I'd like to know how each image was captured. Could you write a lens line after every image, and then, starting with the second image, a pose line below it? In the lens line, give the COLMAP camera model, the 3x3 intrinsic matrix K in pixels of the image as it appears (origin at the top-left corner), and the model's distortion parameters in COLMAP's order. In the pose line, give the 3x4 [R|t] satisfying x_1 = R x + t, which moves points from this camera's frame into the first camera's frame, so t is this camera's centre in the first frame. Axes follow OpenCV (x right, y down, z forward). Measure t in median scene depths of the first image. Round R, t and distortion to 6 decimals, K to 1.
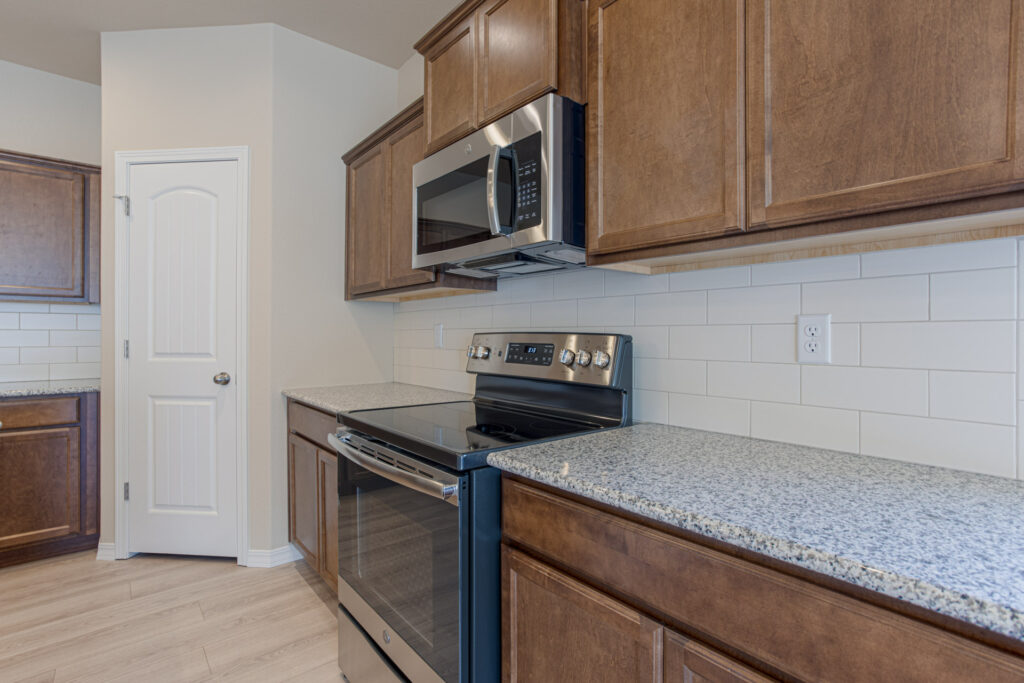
lens RADIAL K [[499.1, 0, 506.3], [0, 499.1, 333.4], [0, 0, 1]] dist [-0.039938, 0.021986]
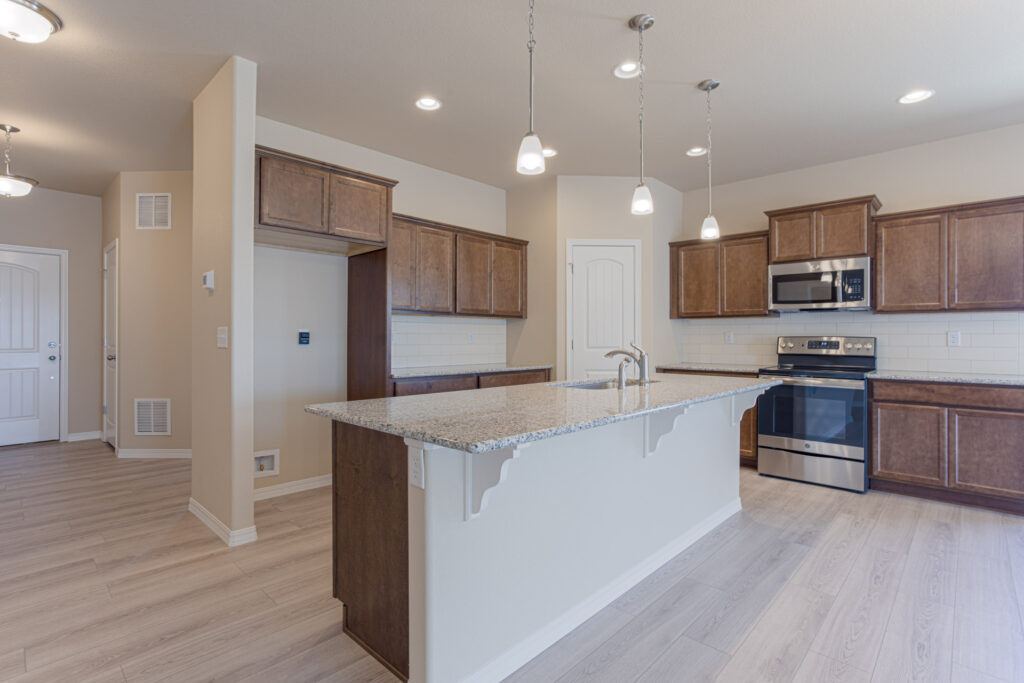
lens RADIAL K [[499.1, 0, 502.8], [0, 499.1, 332.8], [0, 0, 1]] dist [-0.039938, 0.021986]
pose [[0.992960, 0.002101, 0.118436, -1.279770], [-0.001821, 0.999995, -0.002472, -0.007938], [-0.118440, 0.002239, 0.992959, -0.876305]]
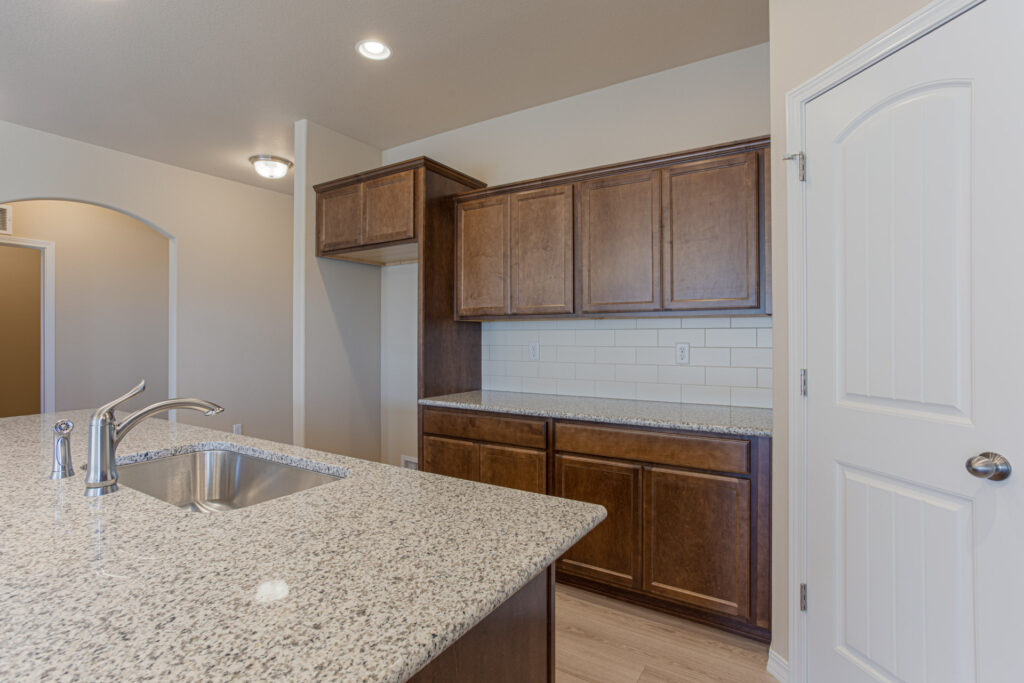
lens RADIAL K [[499.1, 0, 503.3], [0, 499.1, 337.1], [0, 0, 1]] dist [-0.039938, 0.021986]
pose [[0.311548, -0.004557, -0.950219, -0.270944], [0.006507, 0.999975, -0.002662, -0.031077], [0.950208, -0.005354, 0.311570, 0.412652]]
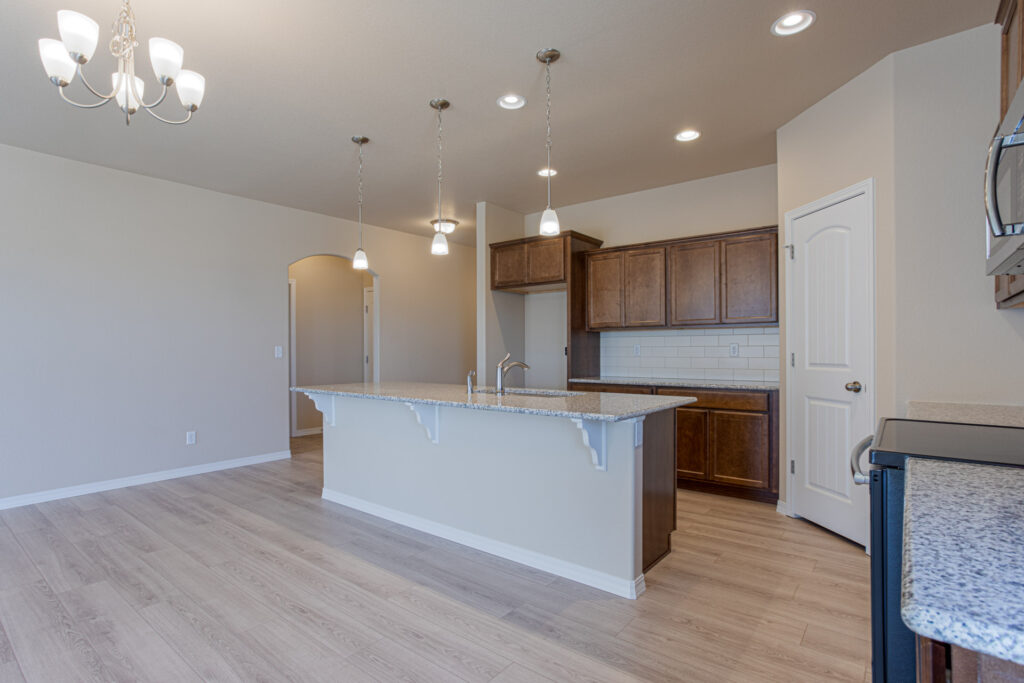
lens RADIAL K [[499.1, 0, 507.4], [0, 499.1, 352.1], [0, 0, 1]] dist [-0.039938, 0.021986]
pose [[0.208026, 0.000314, -0.978123, 0.375600], [0.008457, 0.999962, 0.002119, 0.001300], [0.978087, -0.008713, 0.208016, -0.032424]]
